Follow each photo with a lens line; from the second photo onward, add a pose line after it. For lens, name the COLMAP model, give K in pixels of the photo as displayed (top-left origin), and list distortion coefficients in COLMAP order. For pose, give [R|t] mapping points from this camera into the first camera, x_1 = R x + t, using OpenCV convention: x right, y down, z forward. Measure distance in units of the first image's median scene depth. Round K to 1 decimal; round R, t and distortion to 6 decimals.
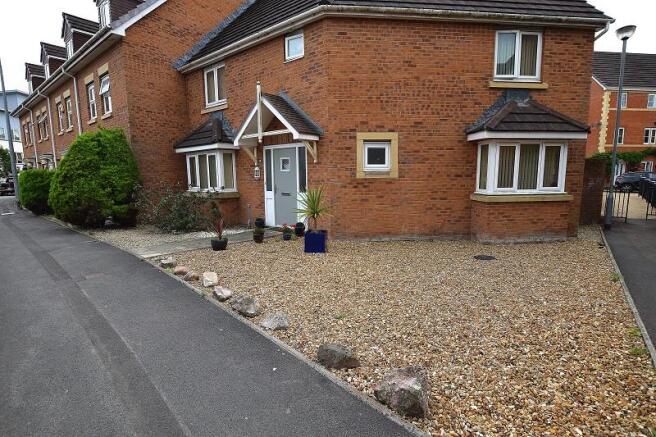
lens RADIAL K [[318.2, 0, 328.0], [0, 318.2, 218.5], [0, 0, 1]] dist [-0.021885, 0.000271]
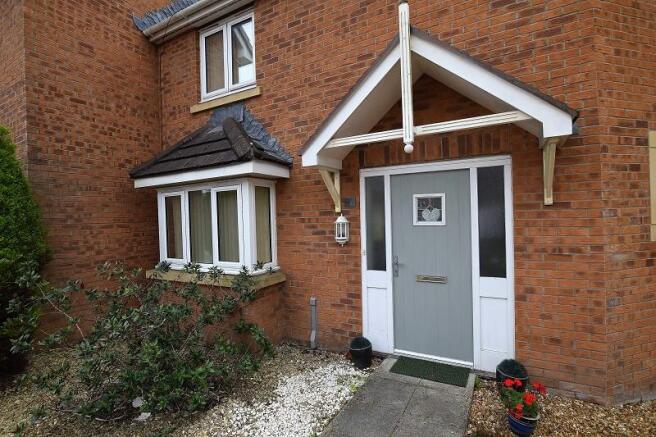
lens RADIAL K [[318.2, 0, 328.0], [0, 318.2, 218.5], [0, 0, 1]] dist [-0.021885, 0.000271]
pose [[0.985716, -0.019630, 0.167270, -0.312172], [0.041396, 0.990955, -0.127650, -0.100925], [-0.163251, 0.132751, 0.977613, 0.560764]]
